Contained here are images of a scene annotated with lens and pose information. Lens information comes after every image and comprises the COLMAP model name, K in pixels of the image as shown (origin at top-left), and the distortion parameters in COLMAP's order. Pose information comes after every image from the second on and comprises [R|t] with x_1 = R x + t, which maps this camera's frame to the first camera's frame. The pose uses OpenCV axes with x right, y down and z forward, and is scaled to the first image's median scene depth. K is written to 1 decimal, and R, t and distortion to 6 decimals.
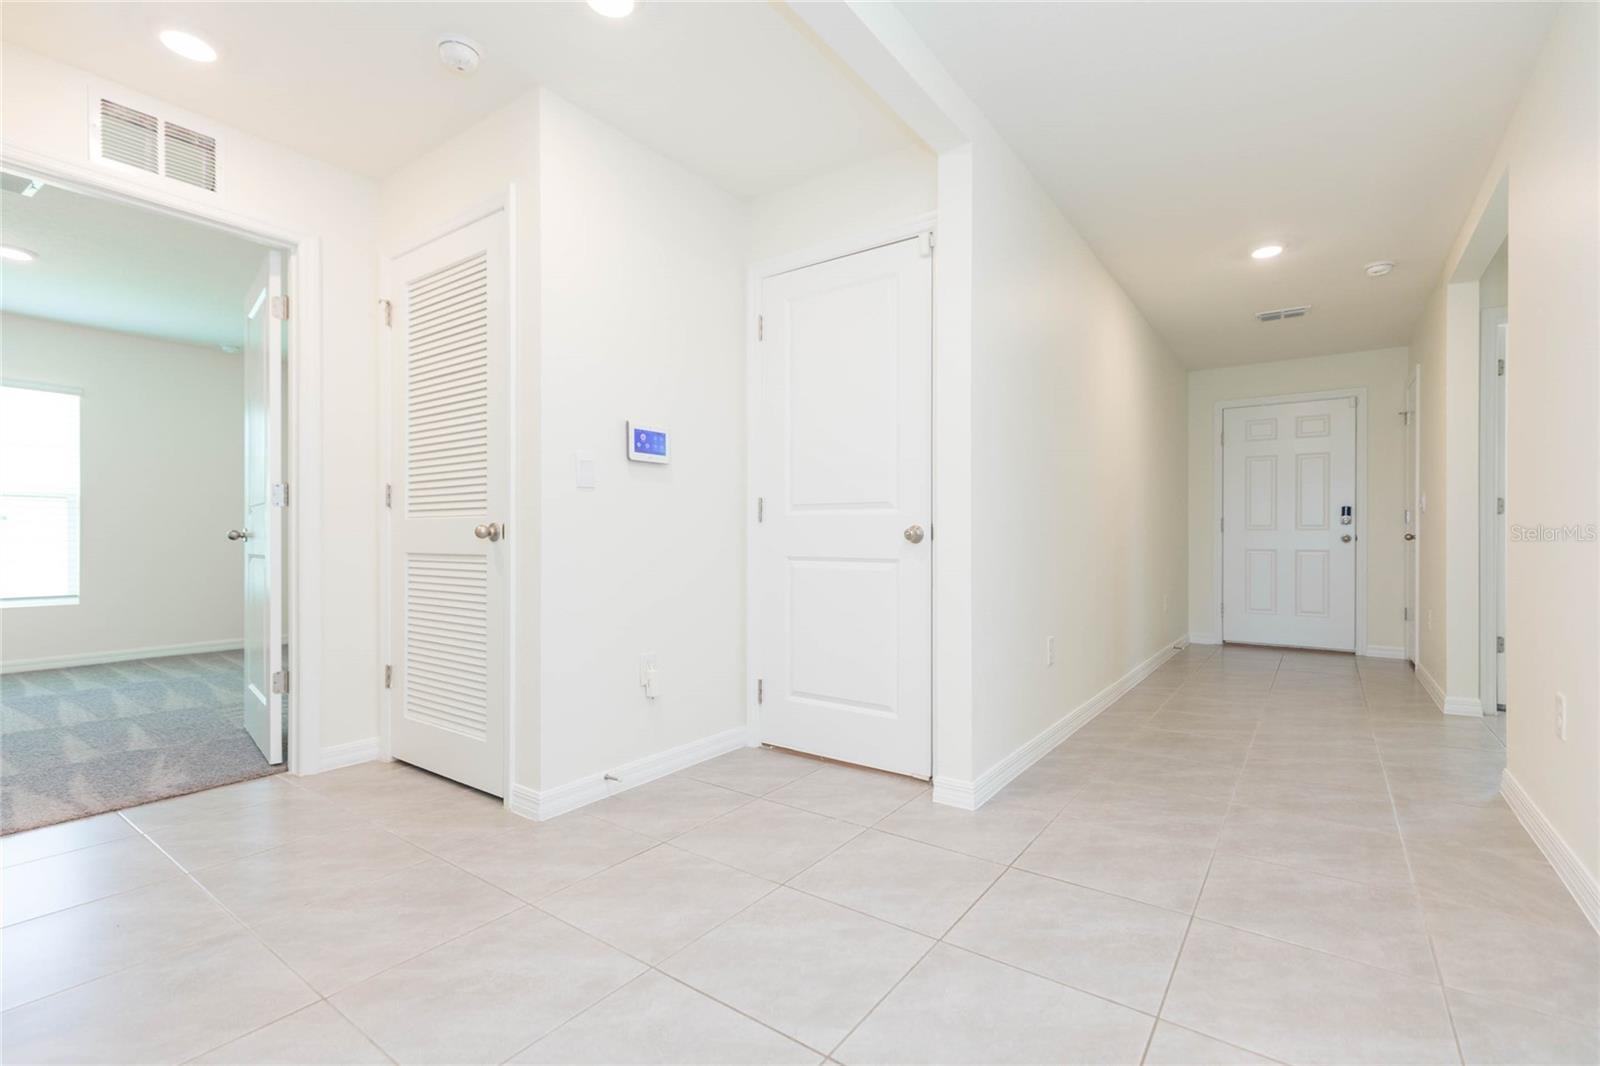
lens RADIAL K [[723.0, 0, 800.0], [0, 723.0, 533.0], [0, 0, 1]] dist [0.002117, 0.000098]
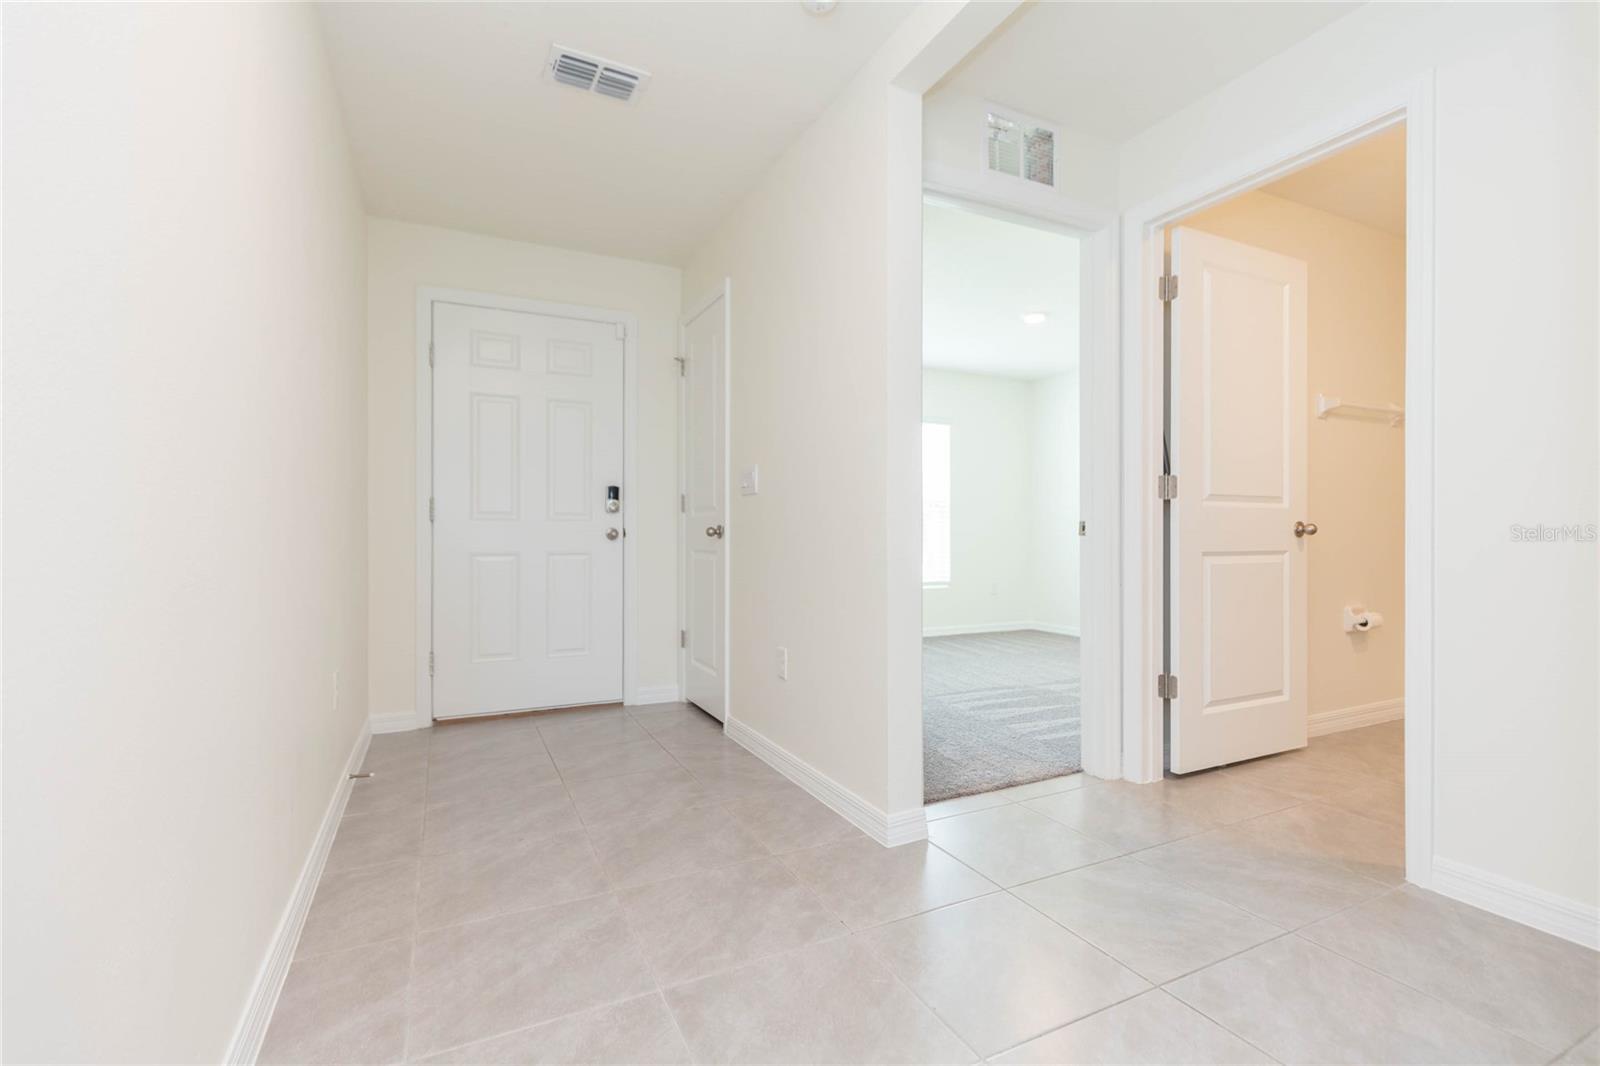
lens RADIAL K [[720.6, 0, 813.8], [0, 720.6, 530.6], [0, 0, 1]] dist [0.001662, 0.000073]
pose [[0.452172, -0.000645, 0.891930, 0.244649], [-0.001133, 0.999999, 0.001297, 0.003359], [-0.891930, -0.001597, 0.452171, 0.533951]]
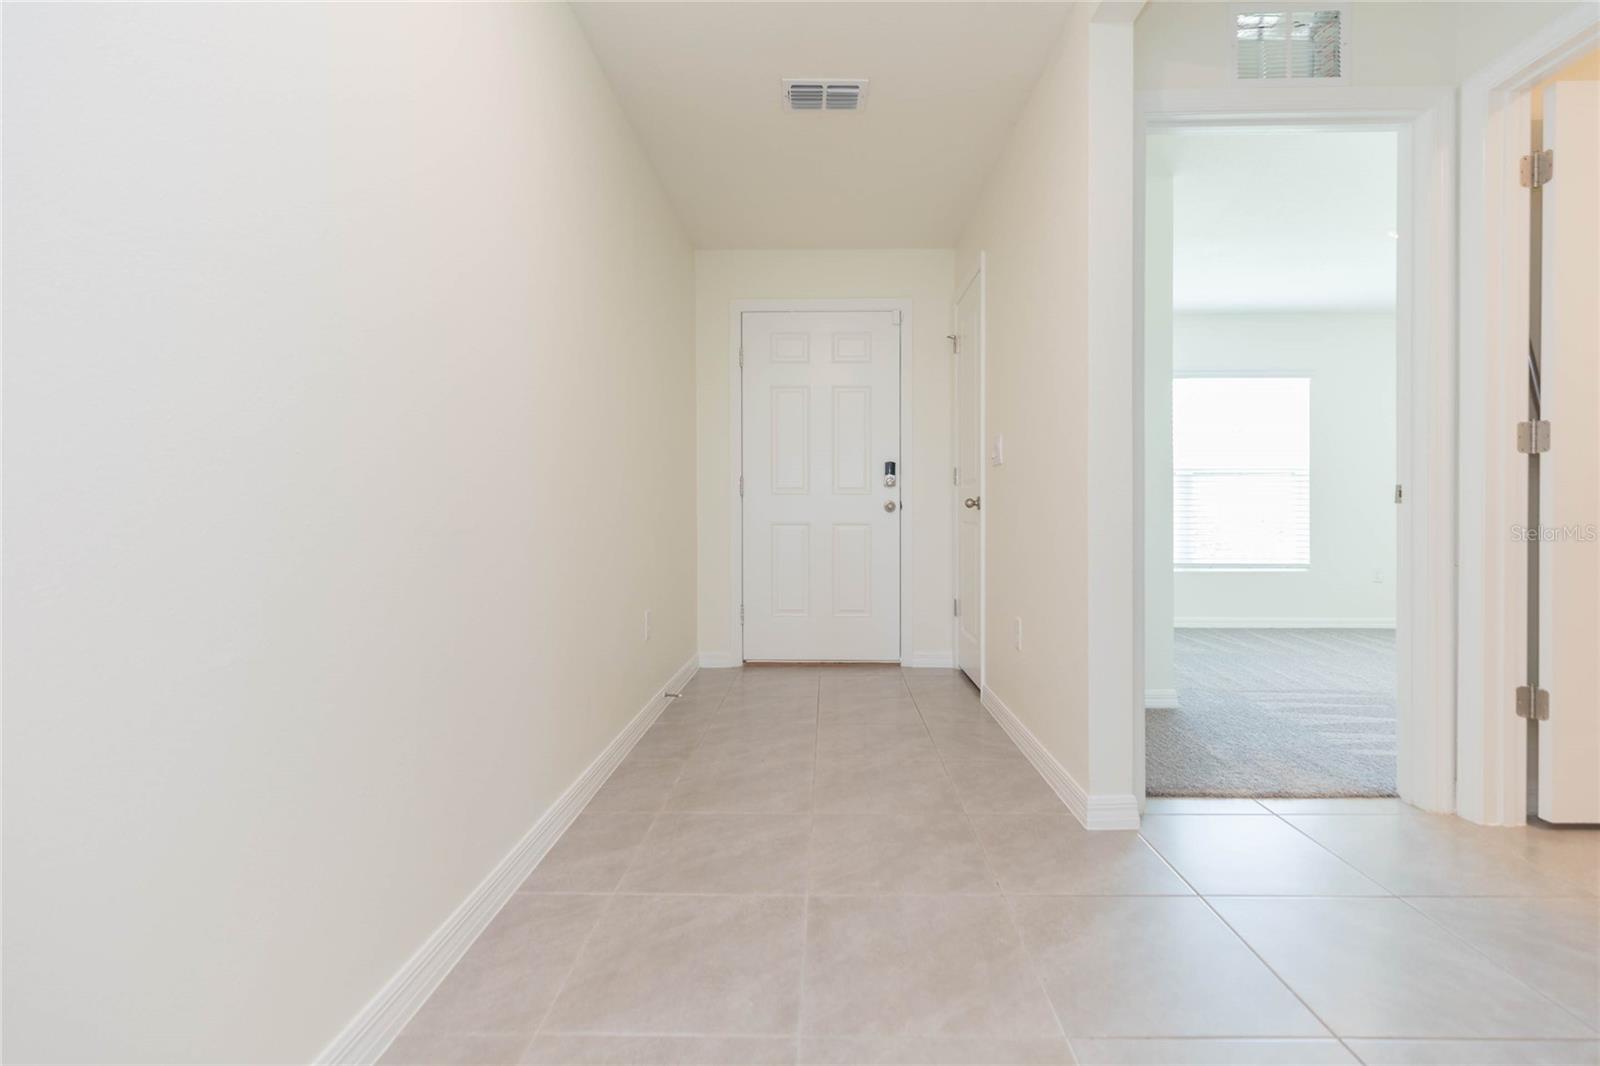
lens RADIAL K [[717.1, 0, 826.9], [0, 717.1, 514.1], [0, 0, 1]] dist [0.001301, 0.000039]
pose [[0.809759, -0.006870, 0.586722, 0.284222], [0.002669, 0.999964, 0.008024, 0.009345], [-0.586756, -0.004931, 0.809749, 0.458517]]
